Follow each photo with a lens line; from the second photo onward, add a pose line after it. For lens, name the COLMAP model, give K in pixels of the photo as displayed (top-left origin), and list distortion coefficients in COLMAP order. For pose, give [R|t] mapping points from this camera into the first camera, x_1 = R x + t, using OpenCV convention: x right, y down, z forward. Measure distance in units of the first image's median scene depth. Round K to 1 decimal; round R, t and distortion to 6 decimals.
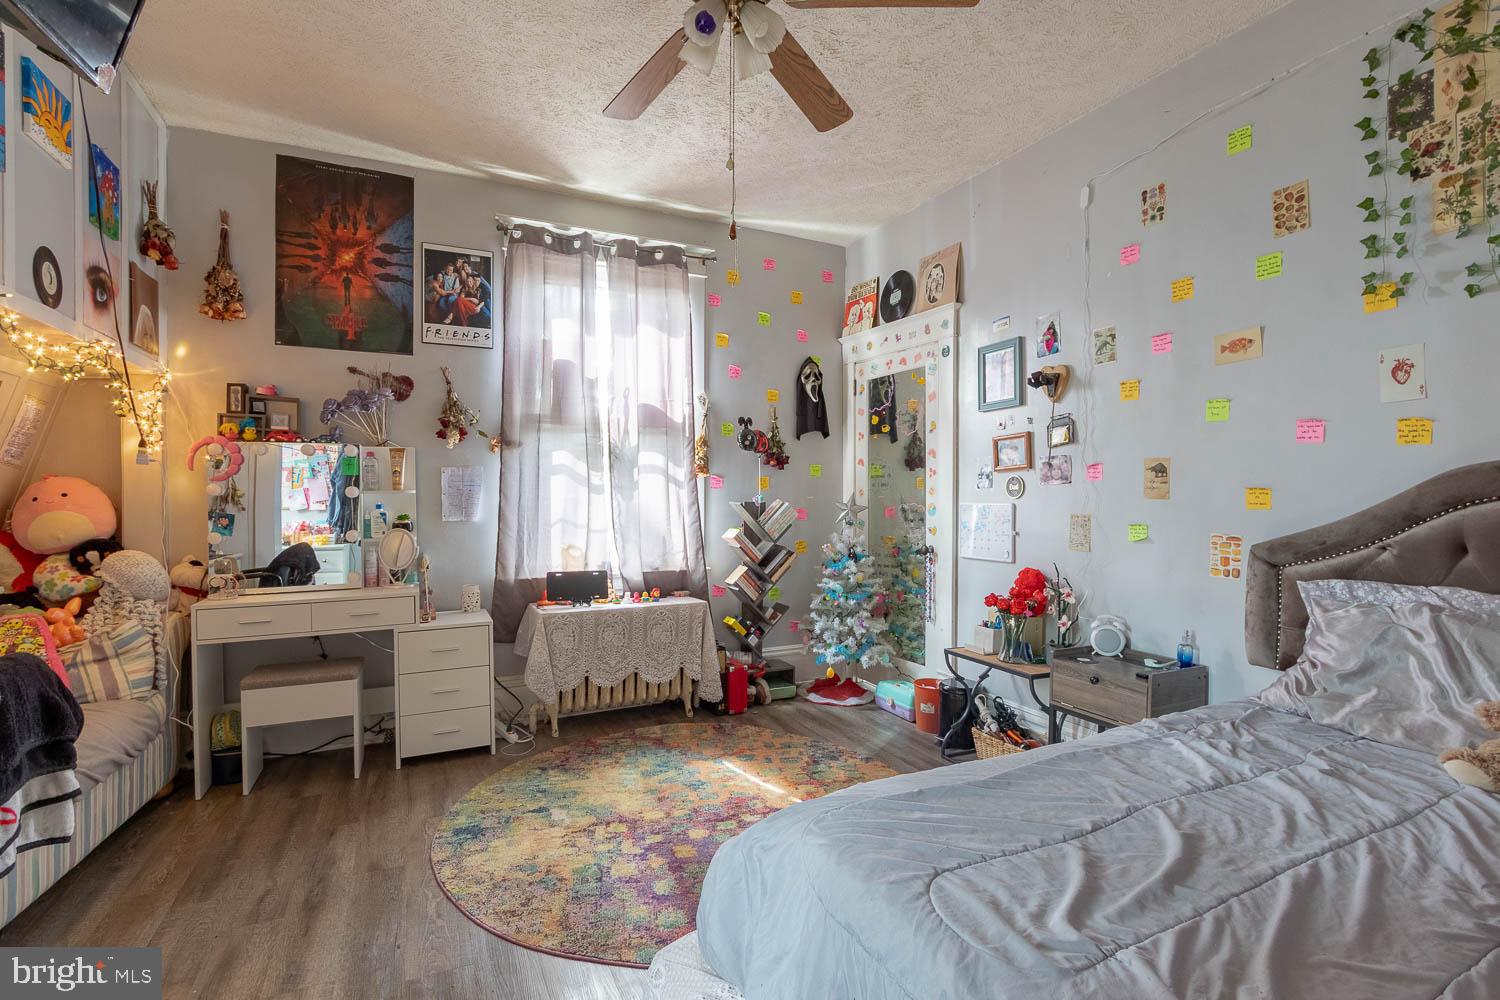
lens RADIAL K [[734.3, 0, 725.9], [0, 734.3, 498.0], [0, 0, 1]] dist [-0.003400, -0.000962]
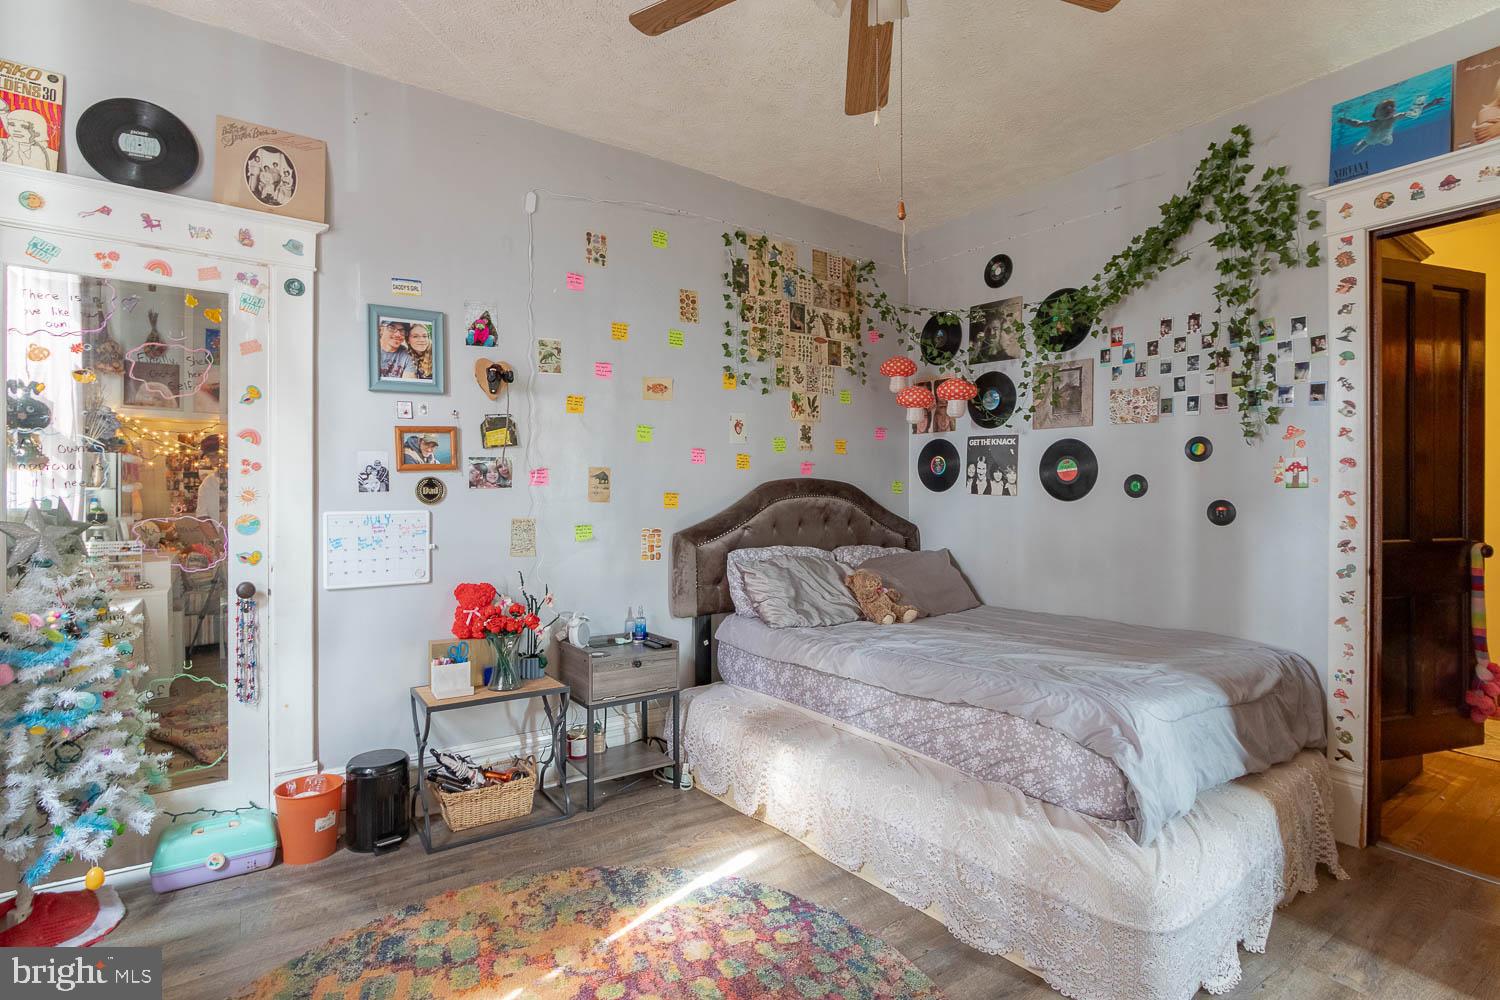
lens RADIAL K [[734.3, 0, 725.9], [0, 734.3, 498.0], [0, 0, 1]] dist [-0.003400, -0.000962]
pose [[-0.191180, 0.000877, 0.981555, -0.564946], [0.012711, 0.999918, 0.001582, -0.004534], [-0.981473, 0.012779, -0.191175, 0.970218]]
